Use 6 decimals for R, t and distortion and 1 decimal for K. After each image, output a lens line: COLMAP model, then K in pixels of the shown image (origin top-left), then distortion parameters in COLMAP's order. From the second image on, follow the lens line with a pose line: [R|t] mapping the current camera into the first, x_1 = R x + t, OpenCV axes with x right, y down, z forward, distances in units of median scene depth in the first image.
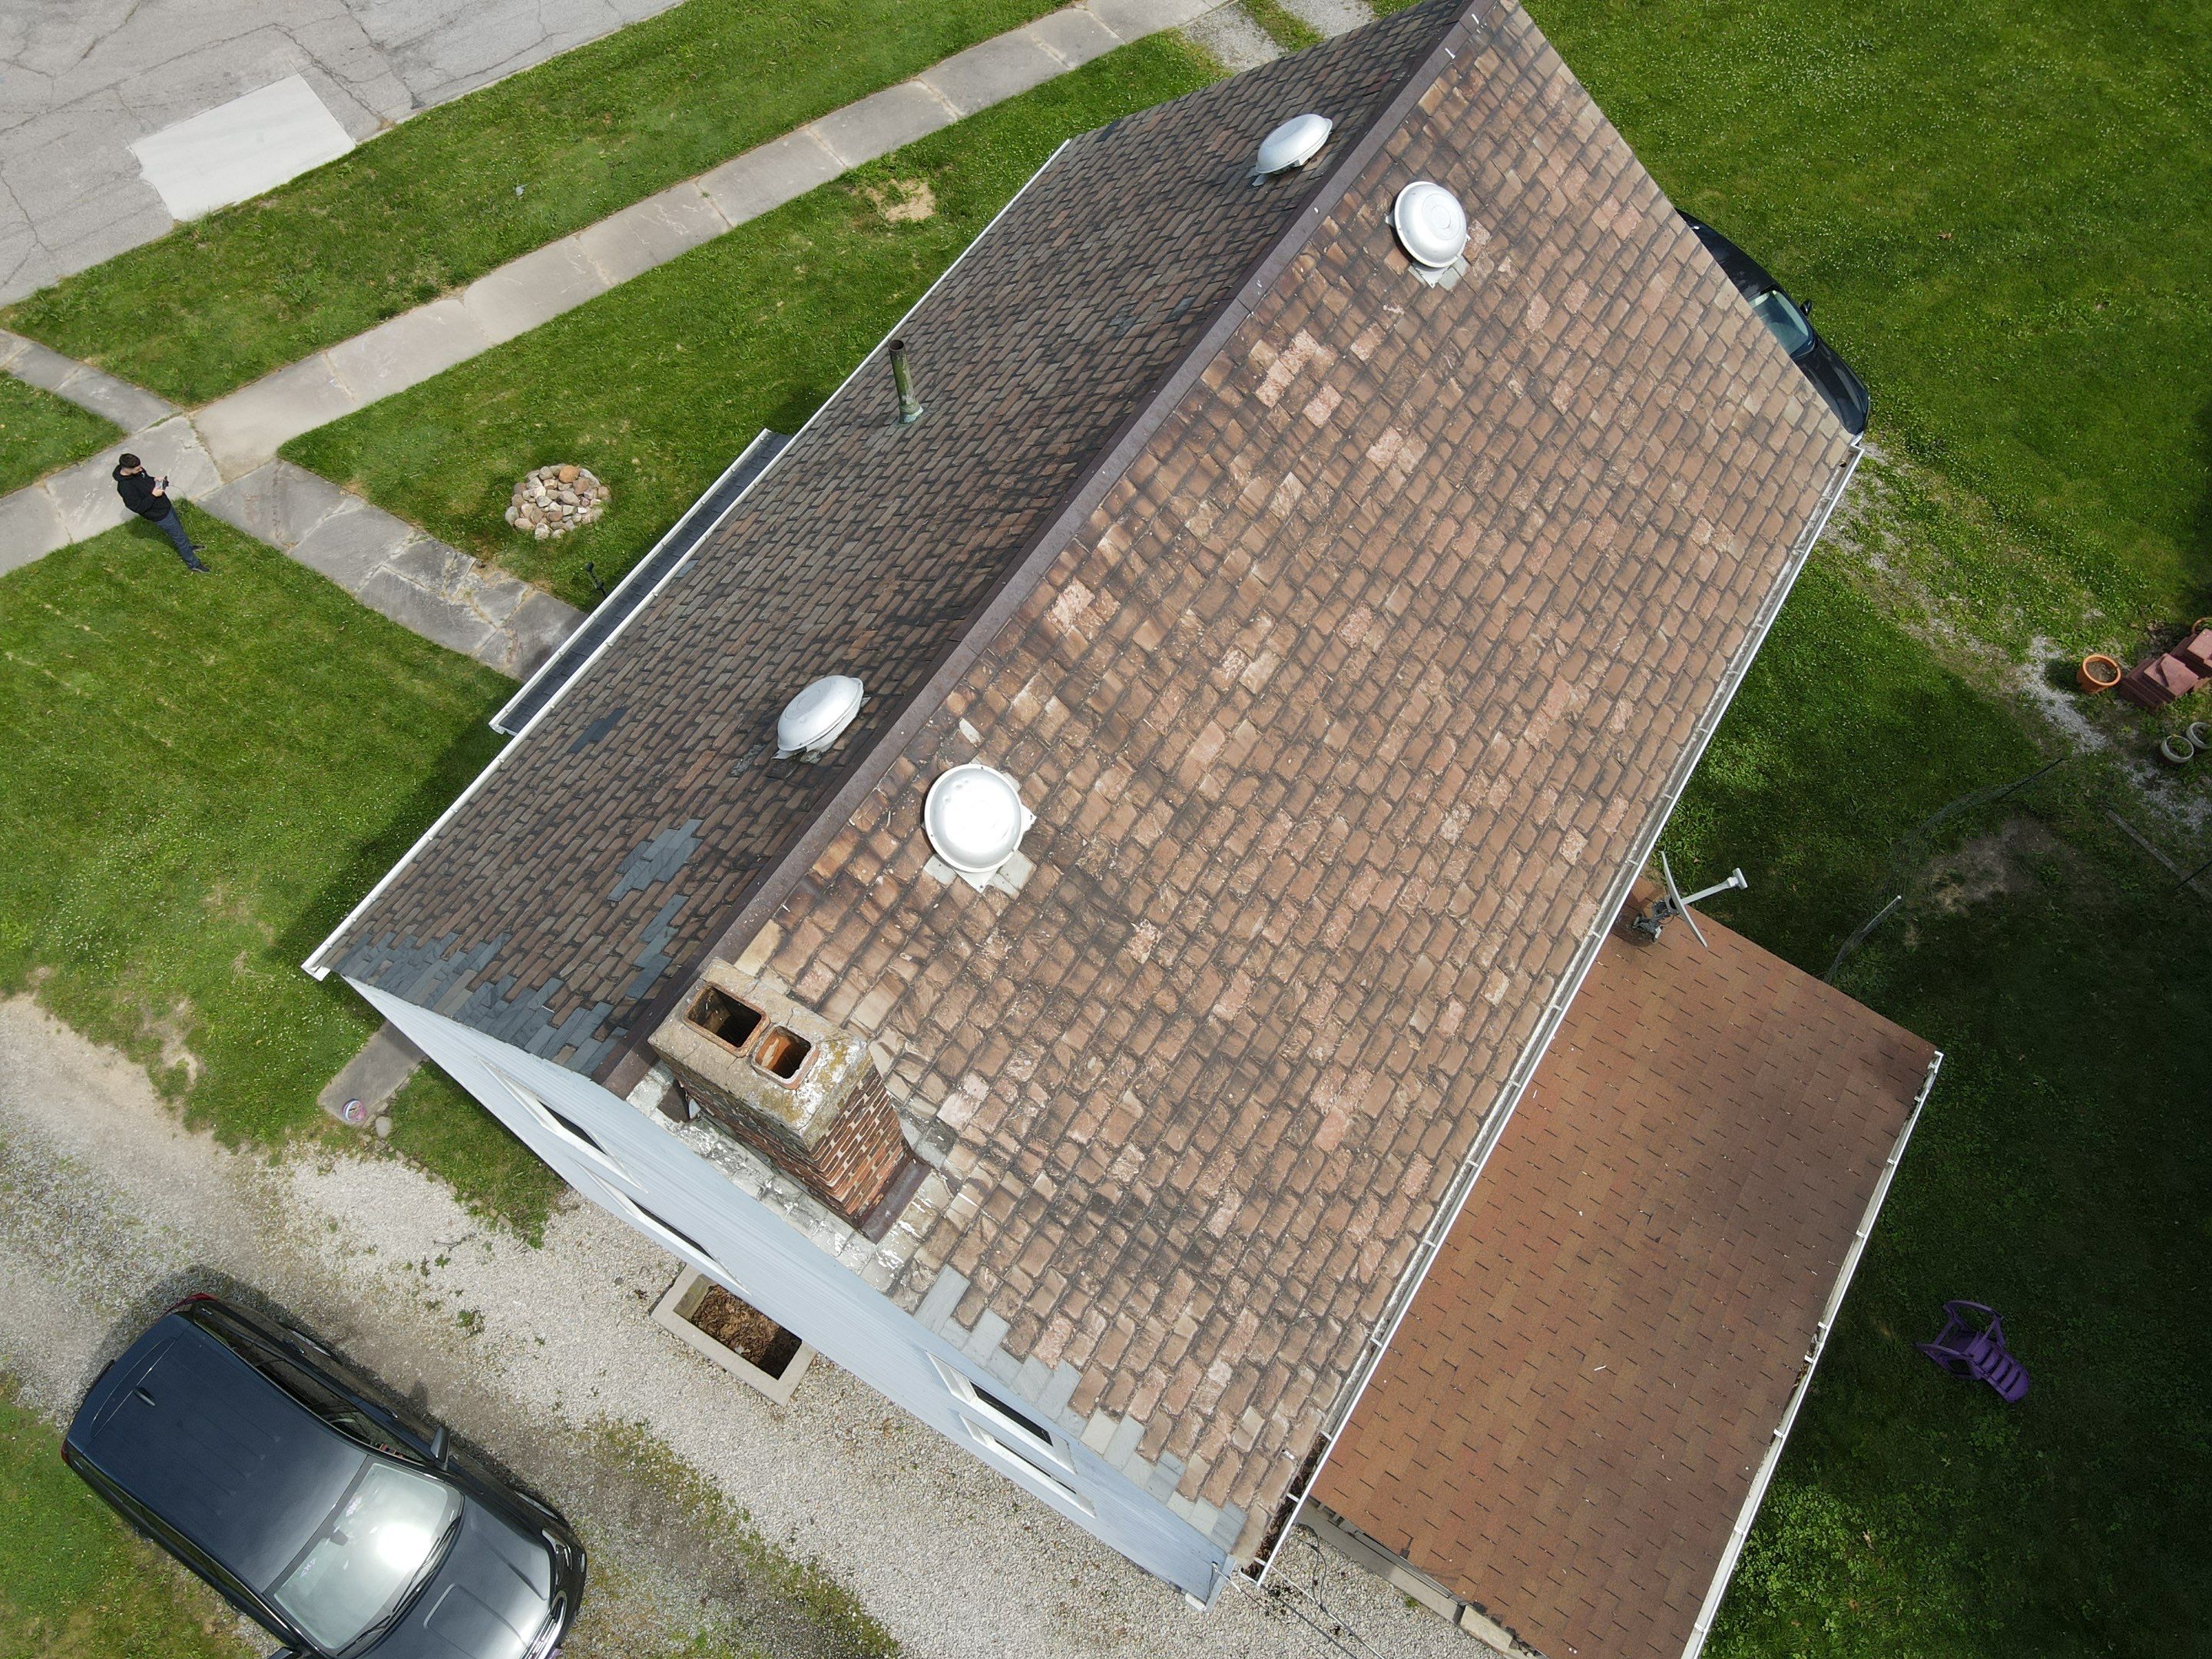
lens RADIAL K [[1583.1, 0, 1106.0], [0, 1583.1, 829.5], [0, 0, 1]] dist [0.018409, 0.000778]
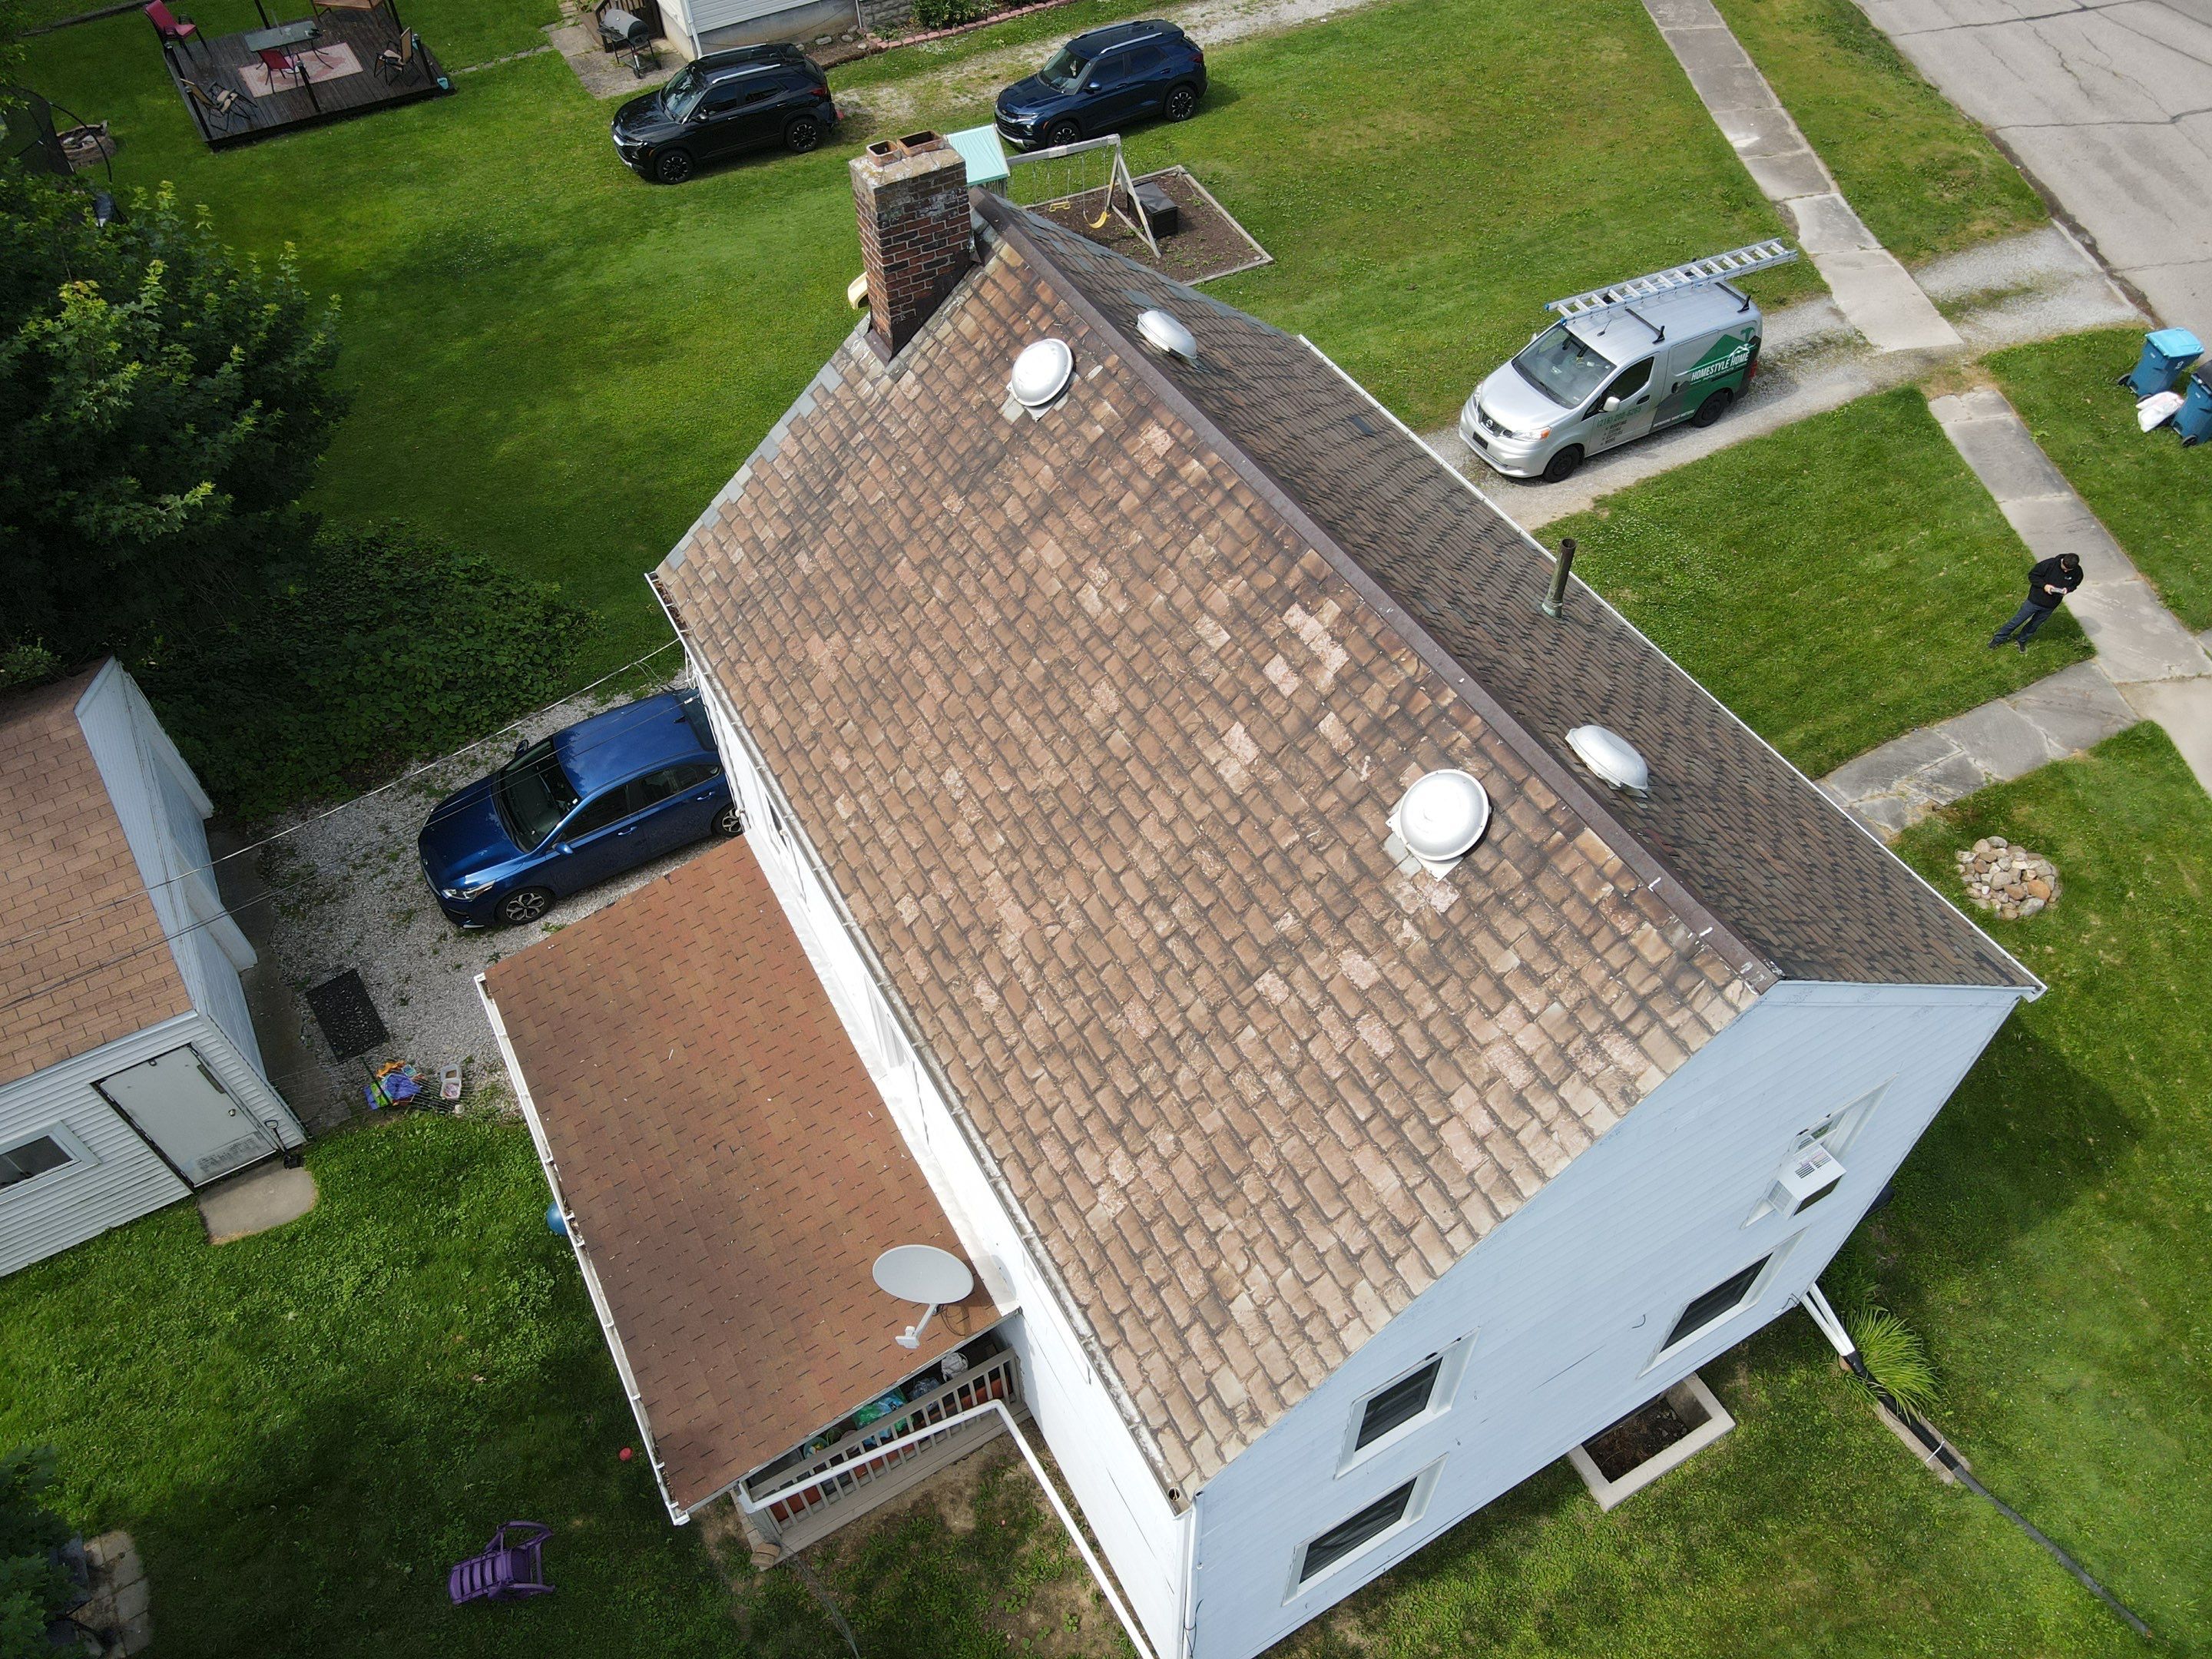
lens RADIAL K [[1606.4, 0, 1058.4], [0, 1606.4, 830.5], [0, 0, 1]] dist [-0.021846, 0.003974]
pose [[-0.491810, 0.700505, -0.517122, 0.823046], [-0.738386, -0.020808, 0.674057, -0.866618], [0.461420, 0.713344, 0.527477, 0.426793]]
